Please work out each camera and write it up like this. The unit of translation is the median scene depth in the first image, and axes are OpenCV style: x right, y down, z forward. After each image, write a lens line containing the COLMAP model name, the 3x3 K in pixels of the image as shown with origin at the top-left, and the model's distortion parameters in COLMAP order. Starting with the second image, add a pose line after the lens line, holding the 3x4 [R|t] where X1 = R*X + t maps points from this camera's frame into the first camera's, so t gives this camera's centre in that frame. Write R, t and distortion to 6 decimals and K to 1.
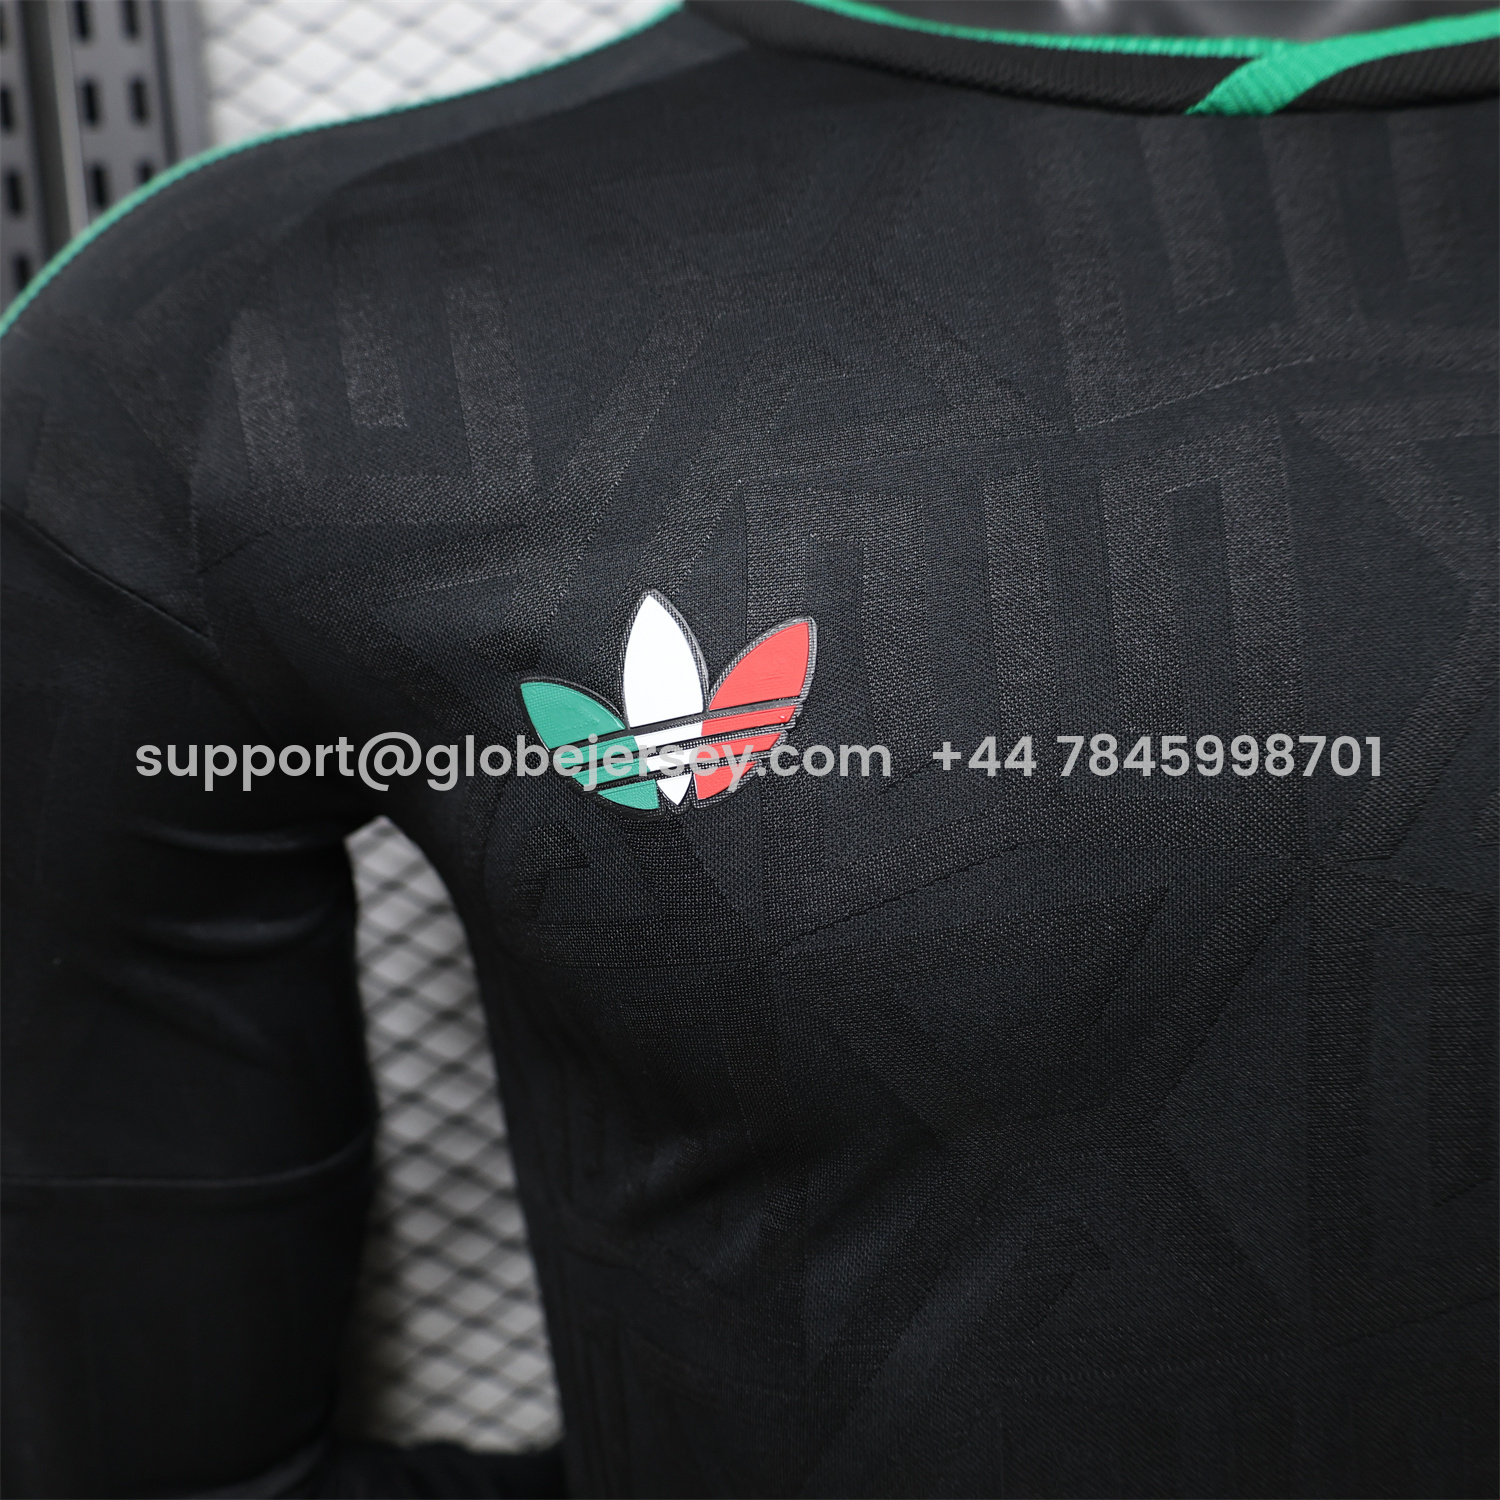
lens RADIAL K [[1663.2, 0, 751.3], [0, 1663.2, 750.0], [0, 0, 1]] dist [-0.033688, 0.000000]
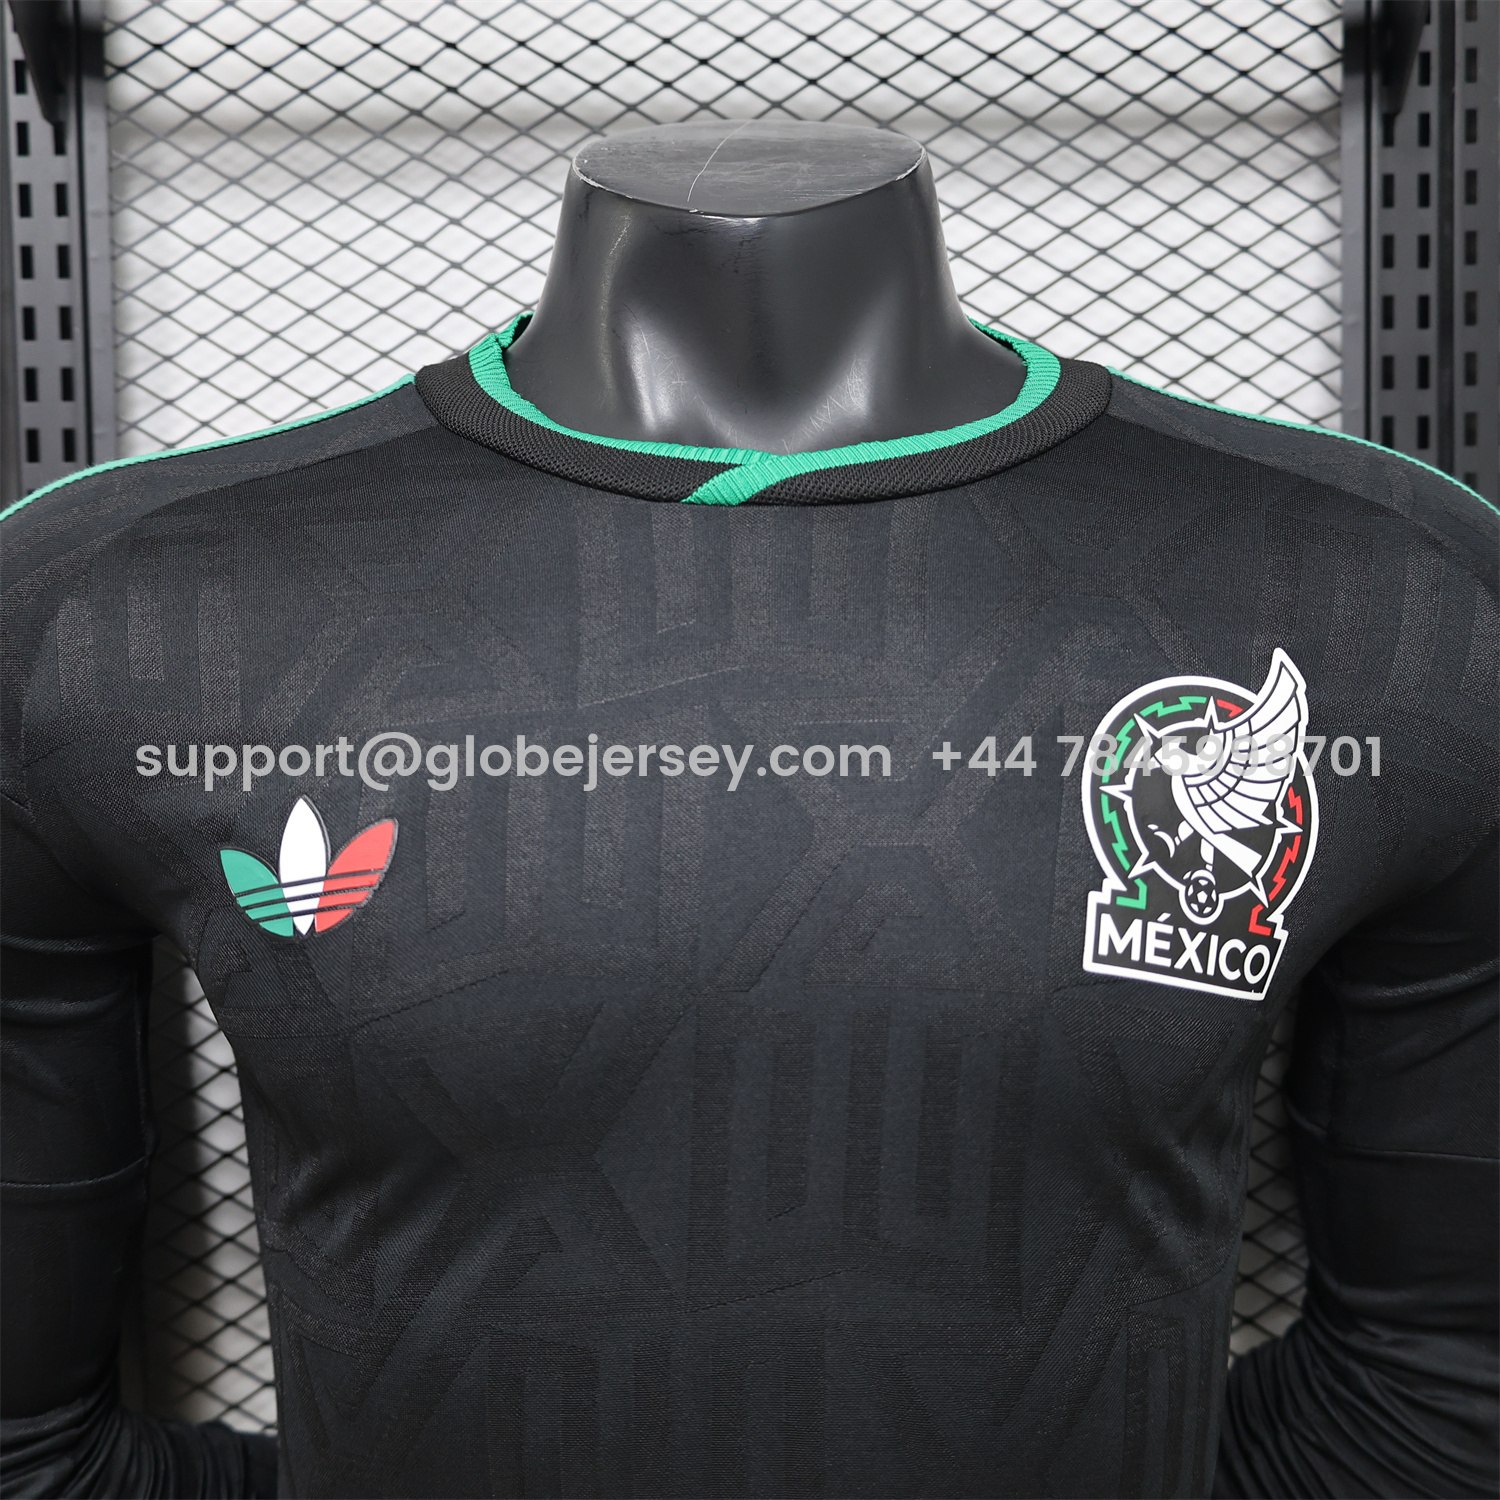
lens RADIAL K [[1663.2, 0, 761.2], [0, 1663.2, 752.8], [0, 0, 1]] dist [-0.033688, 0.000000]
pose [[0.998769, 0.049580, 0.001300, 0.354834], [-0.049305, 0.995394, -0.082223, -0.028409], [-0.005370, 0.082058, 0.996613, -0.543364]]
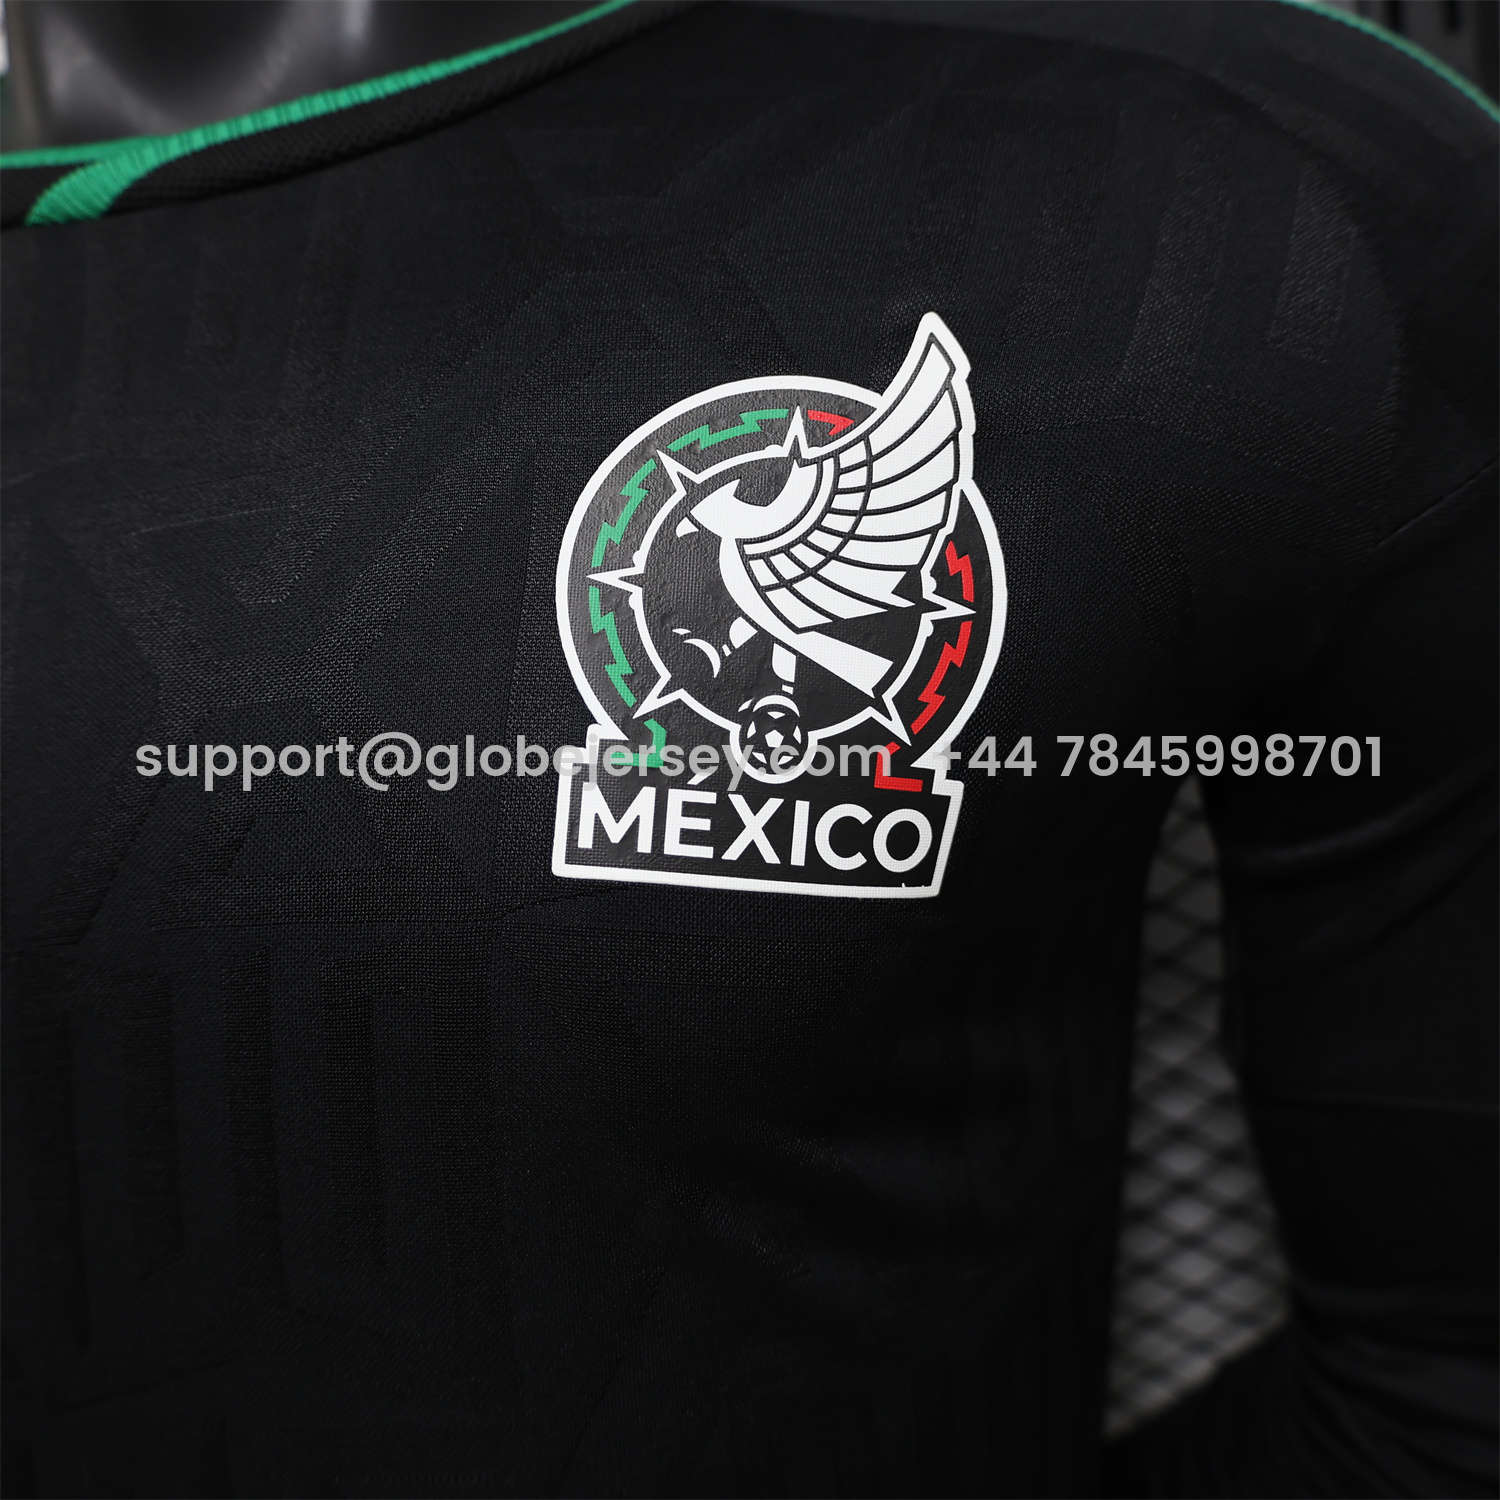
lens RADIAL K [[1663.2, 0, 751.1], [0, 1663.2, 748.4], [0, 0, 1]] dist [-0.033688, 0.000000]
pose [[0.973828, -0.033474, -0.224806, 0.956692], [0.035540, 0.999355, 0.005149, -0.041614], [0.224489, -0.013004, 0.974390, 0.076966]]
